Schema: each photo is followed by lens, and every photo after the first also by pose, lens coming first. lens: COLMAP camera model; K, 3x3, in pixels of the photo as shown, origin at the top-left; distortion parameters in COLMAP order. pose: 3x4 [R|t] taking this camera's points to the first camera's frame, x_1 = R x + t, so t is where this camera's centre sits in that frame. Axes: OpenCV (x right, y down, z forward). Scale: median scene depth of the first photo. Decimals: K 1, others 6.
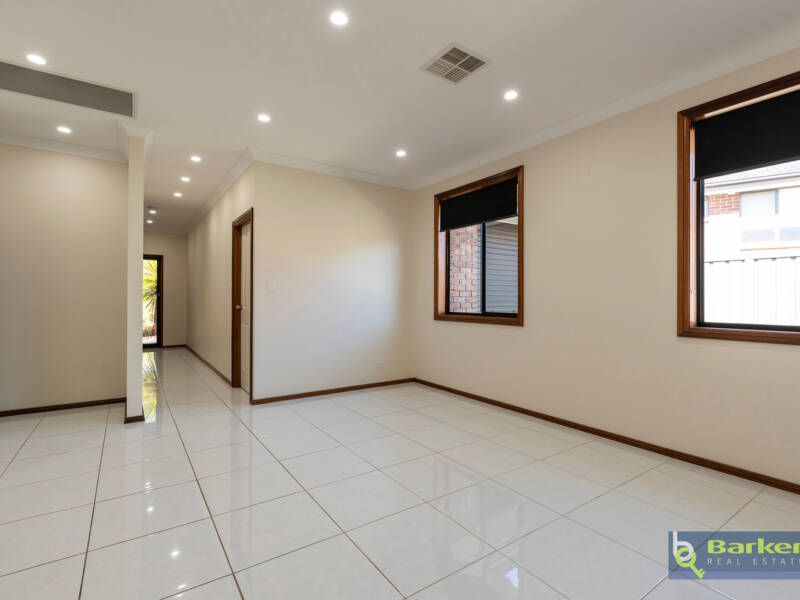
lens RADIAL K [[399.5, 0, 395.9], [0, 399.5, 298.8], [0, 0, 1]] dist [-0.014076, -0.000037]
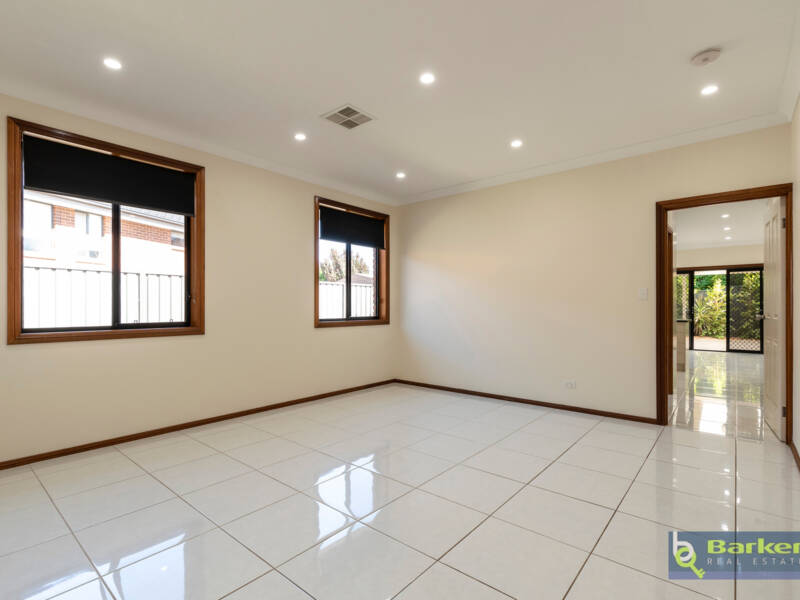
lens RADIAL K [[399.5, 0, 394.8], [0, 399.5, 304.0], [0, 0, 1]] dist [-0.014076, -0.000037]
pose [[-0.275971, 0.003730, 0.961159, -0.625937], [-0.000071, 0.999992, -0.003901, -0.000887], [-0.961166, -0.001145, -0.275969, 0.703093]]
